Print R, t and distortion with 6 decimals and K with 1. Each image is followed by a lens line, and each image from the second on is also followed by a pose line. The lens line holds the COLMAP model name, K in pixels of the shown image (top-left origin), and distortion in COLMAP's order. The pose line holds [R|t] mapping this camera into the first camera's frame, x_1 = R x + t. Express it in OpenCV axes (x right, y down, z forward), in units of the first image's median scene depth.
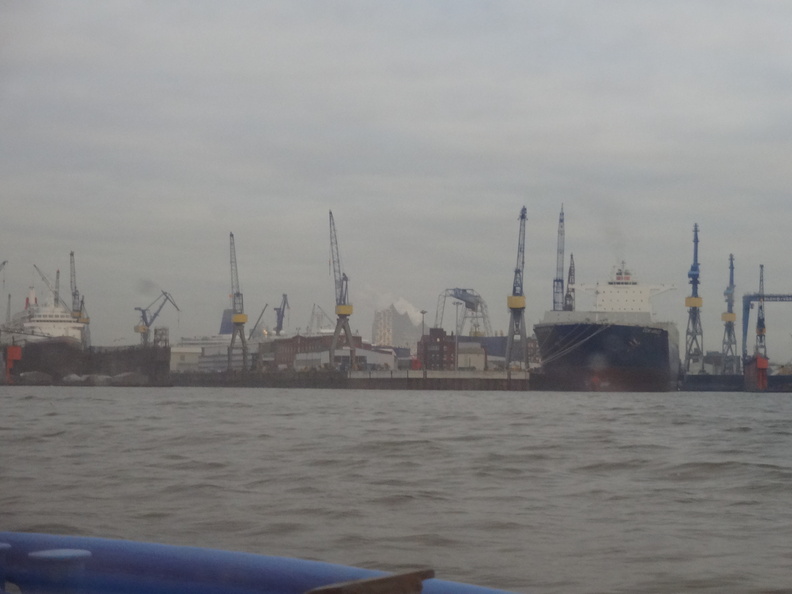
lens RADIAL K [[2164.1, 0, 395.6], [0, 2164.1, 298.4], [0, 0, 1]] dist [-0.303525, 0.000000]
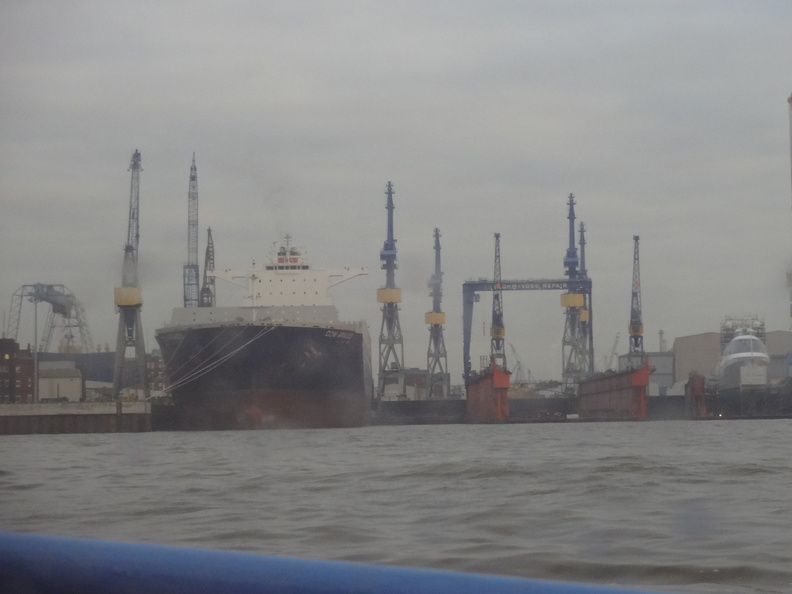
lens RADIAL K [[2881.1, 0, 471.9], [0, 2881.1, 292.3], [0, 0, 1]] dist [0.254948, 0.000000]
pose [[0.984631, -0.021636, 0.173303, 0.005703], [0.022426, 0.999745, -0.002603, 0.004365], [-0.173203, 0.006449, 0.984865, 0.102369]]
